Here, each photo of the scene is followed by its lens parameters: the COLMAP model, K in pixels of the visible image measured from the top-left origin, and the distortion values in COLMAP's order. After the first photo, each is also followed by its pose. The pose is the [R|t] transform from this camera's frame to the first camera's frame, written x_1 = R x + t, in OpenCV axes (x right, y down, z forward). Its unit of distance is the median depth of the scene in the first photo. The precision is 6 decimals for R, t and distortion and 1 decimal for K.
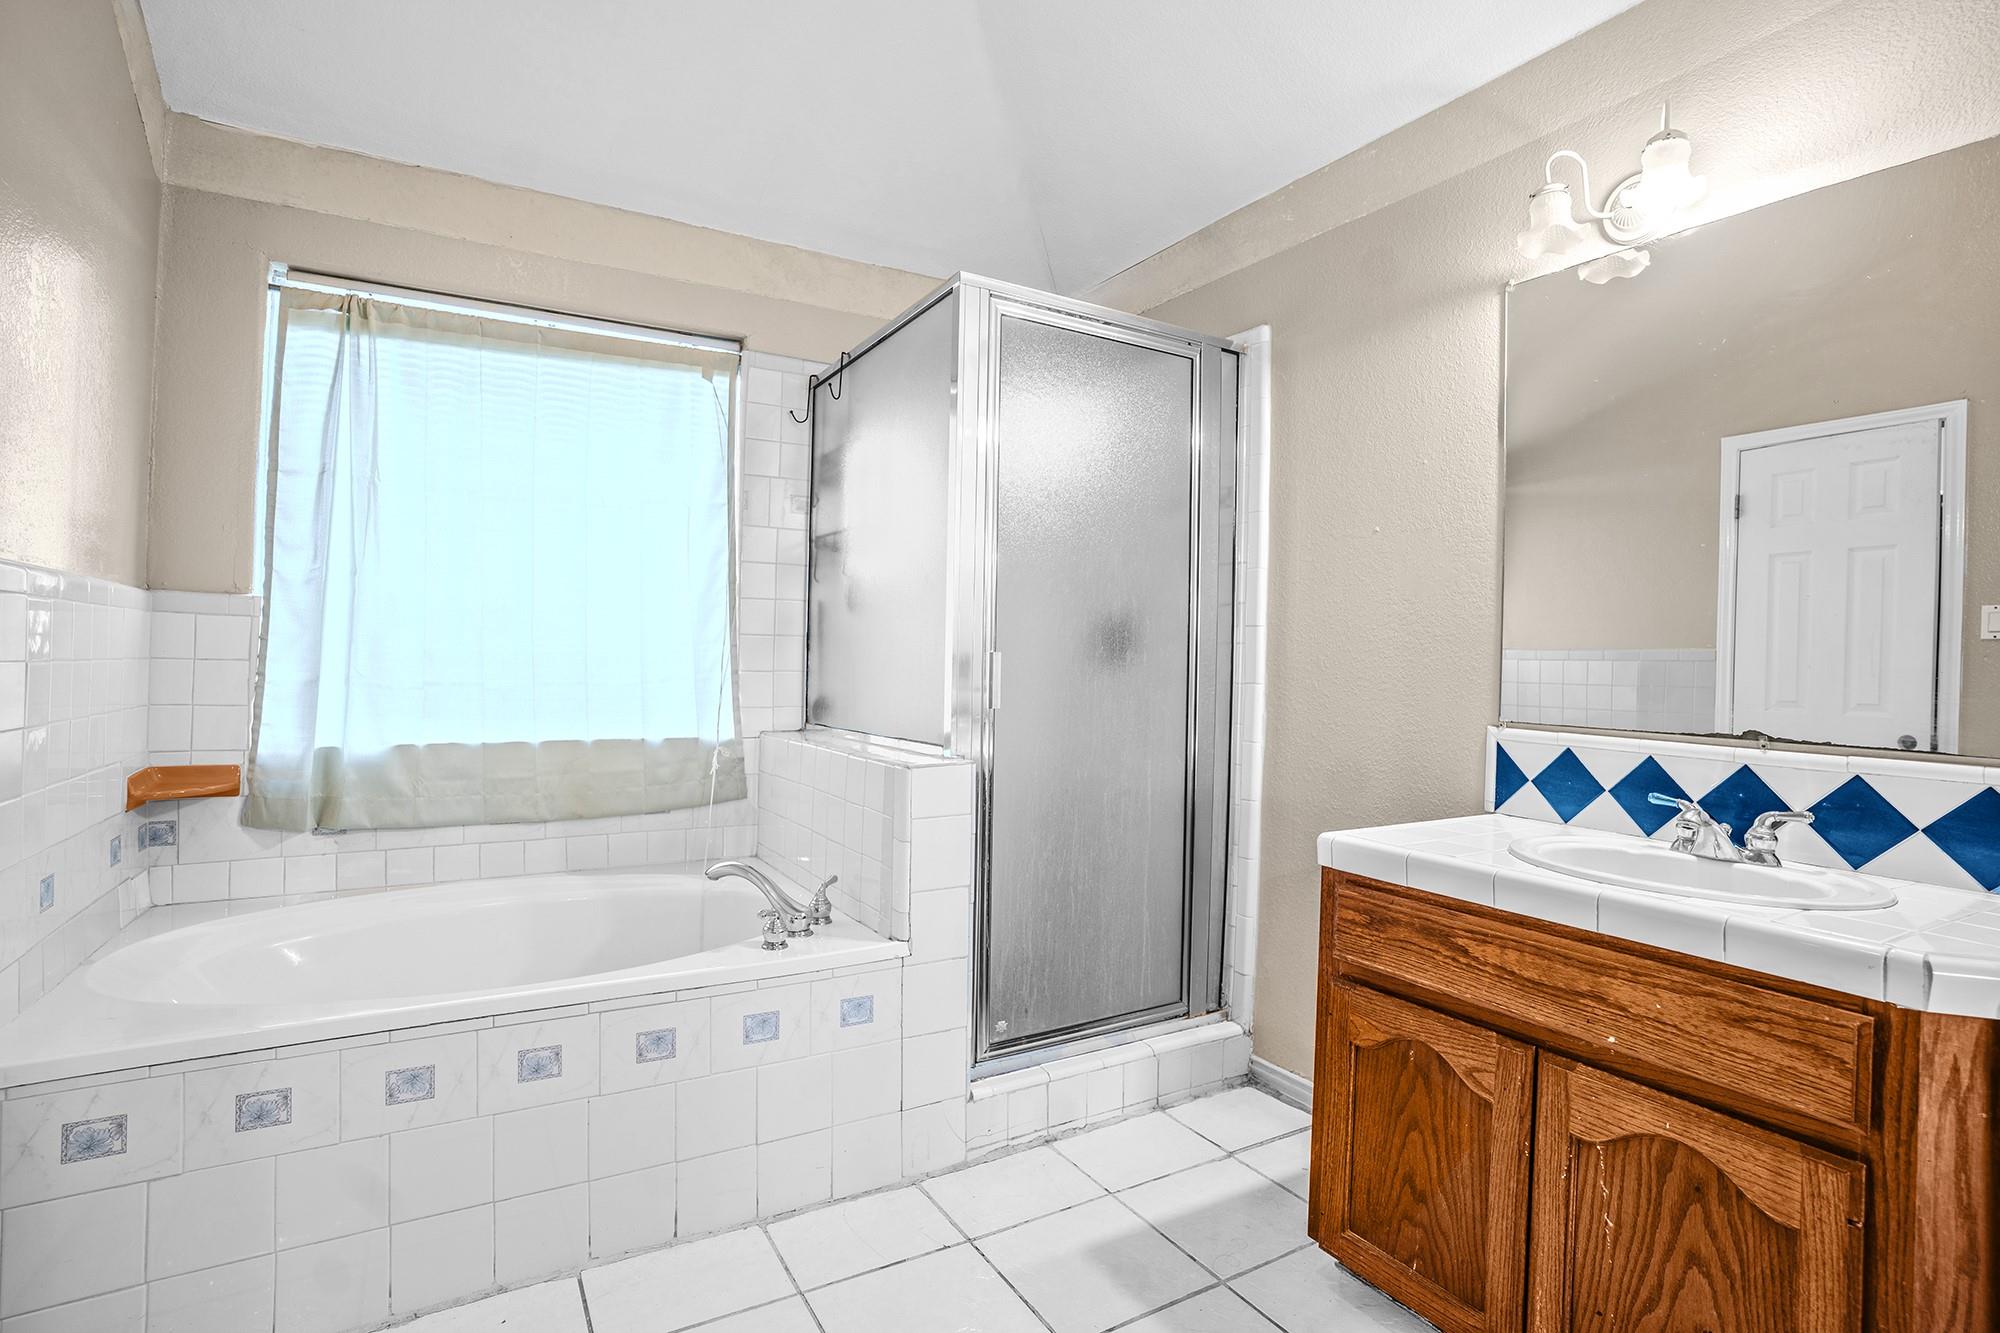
lens RADIAL K [[977.6, 0, 999.9], [0, 977.6, 652.9], [0, 0, 1]] dist [-0.082964, 0.039101]
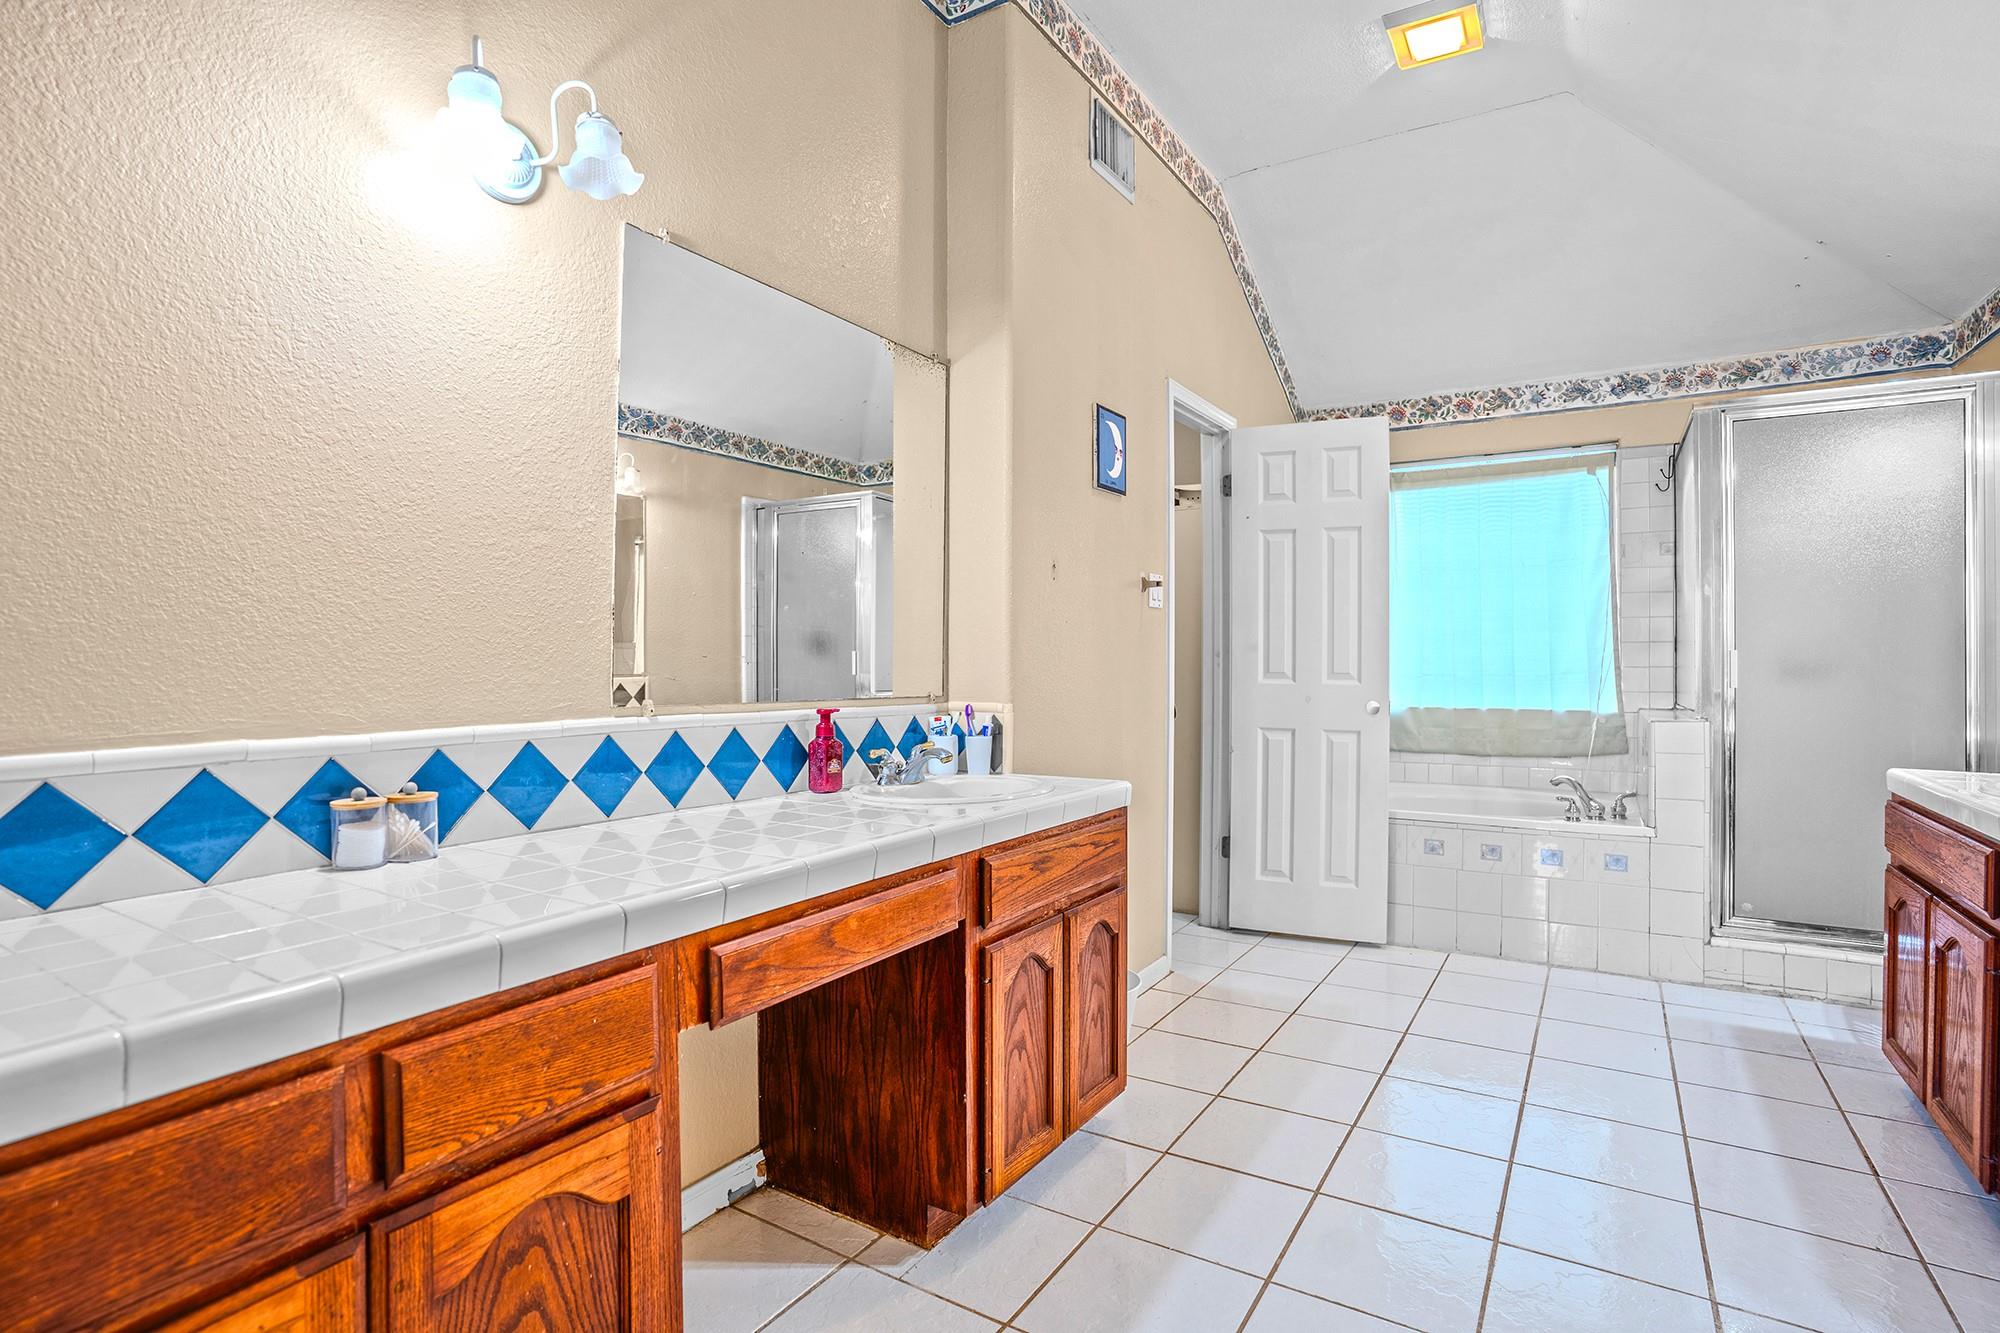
lens RADIAL K [[977.6, 0, 999.9], [0, 977.6, 652.9], [0, 0, 1]] dist [-0.082964, 0.039101]
pose [[0.461808, -0.021563, -0.886718, 1.072449], [0.010518, 0.999767, -0.018834, 0.027129], [0.886917, -0.000629, 0.461928, -0.937816]]
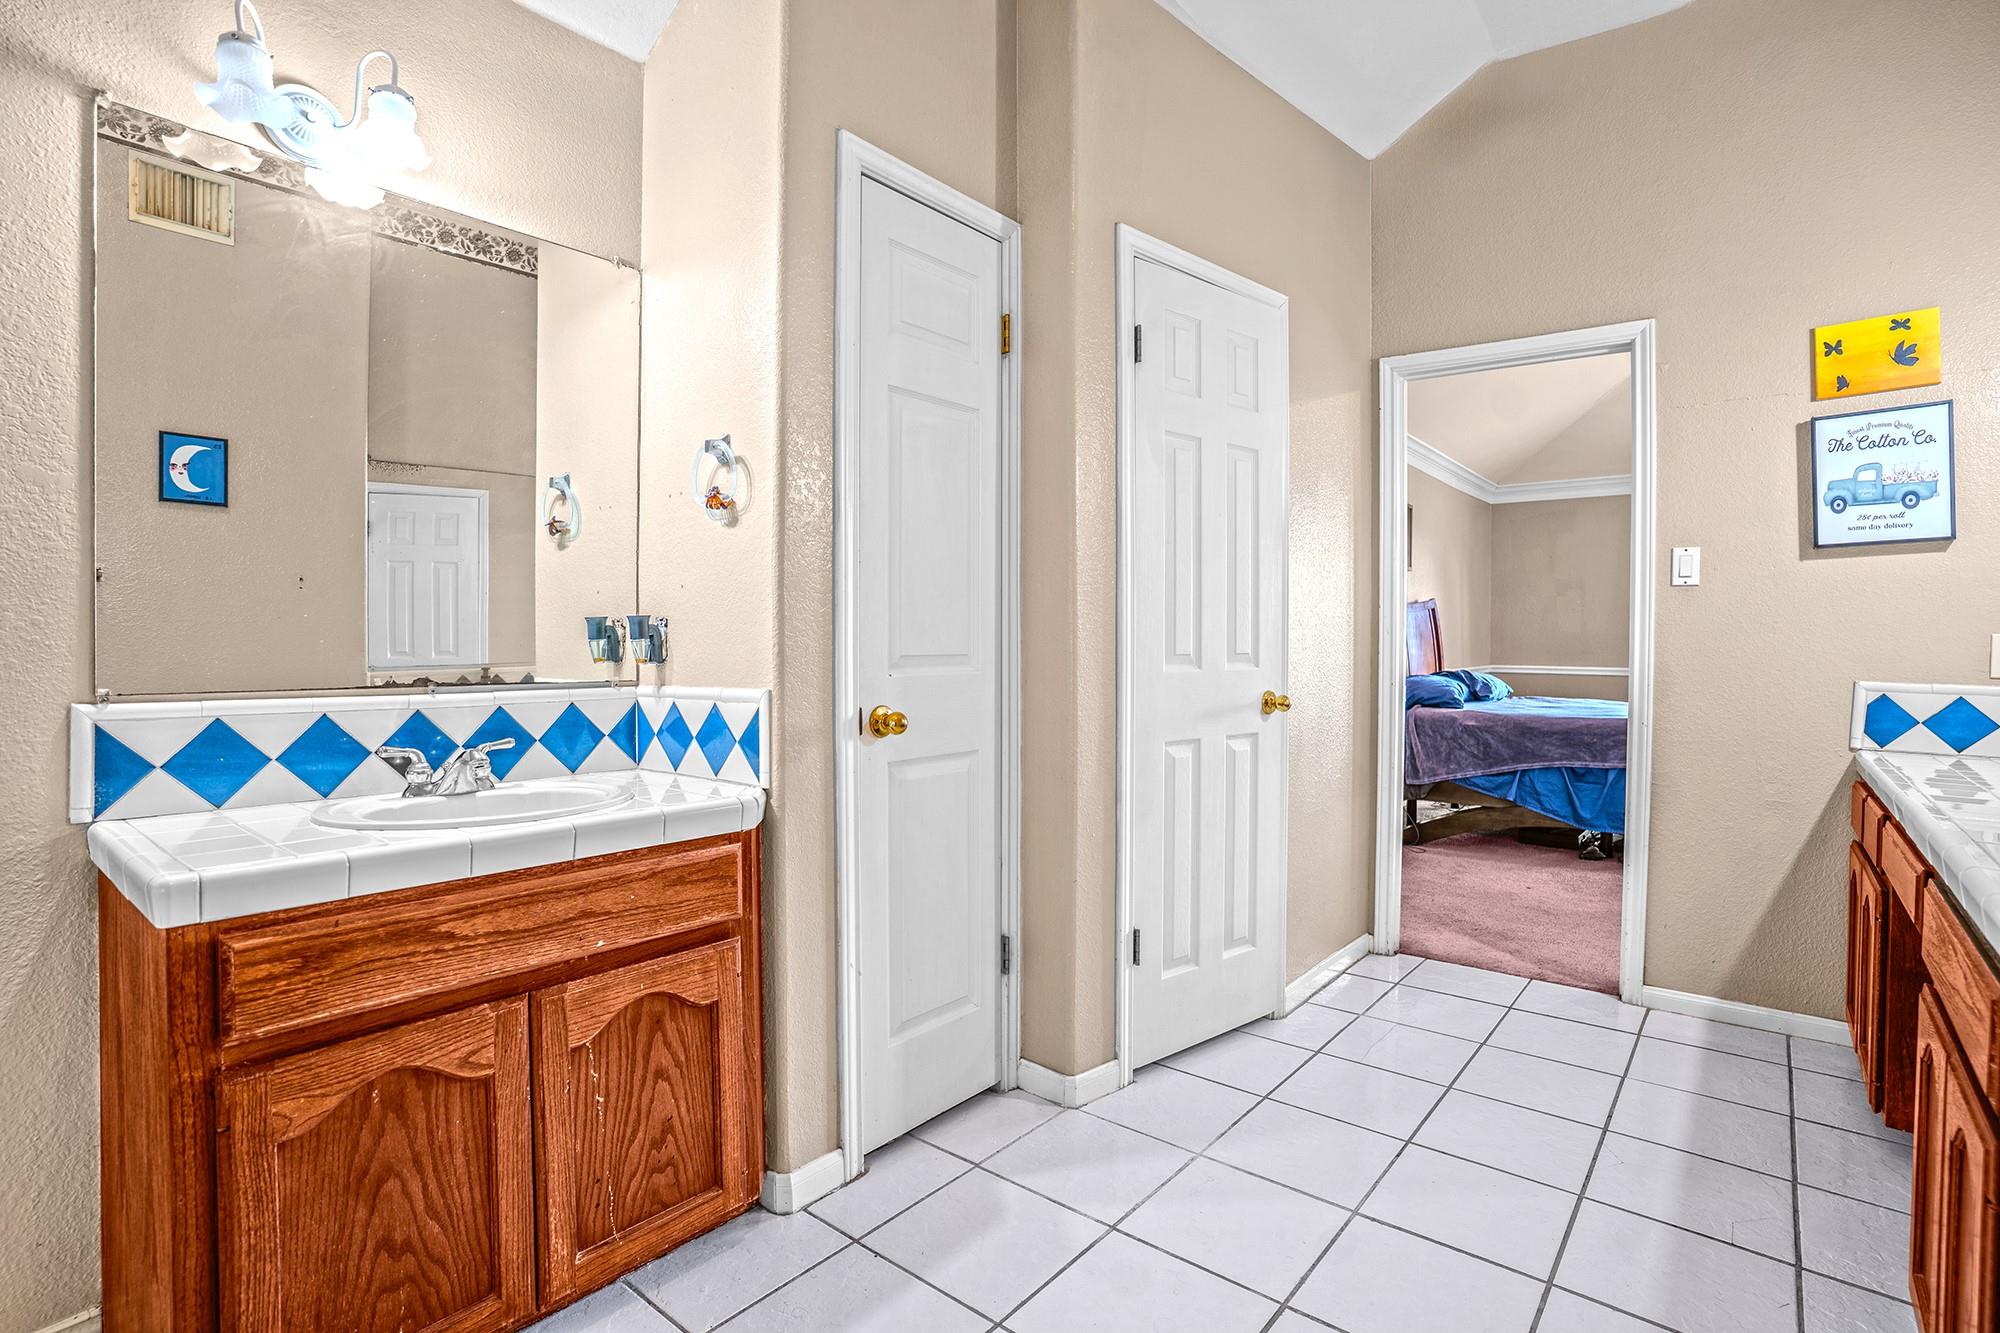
lens RADIAL K [[977.6, 0, 999.9], [0, 977.6, 652.9], [0, 0, 1]] dist [-0.082964, 0.039101]
pose [[-0.344621, -0.036428, 0.938035, -0.486069], [-0.013204, 0.999336, 0.033958, 0.005864], [-0.938649, -0.000684, -0.344874, 0.753777]]
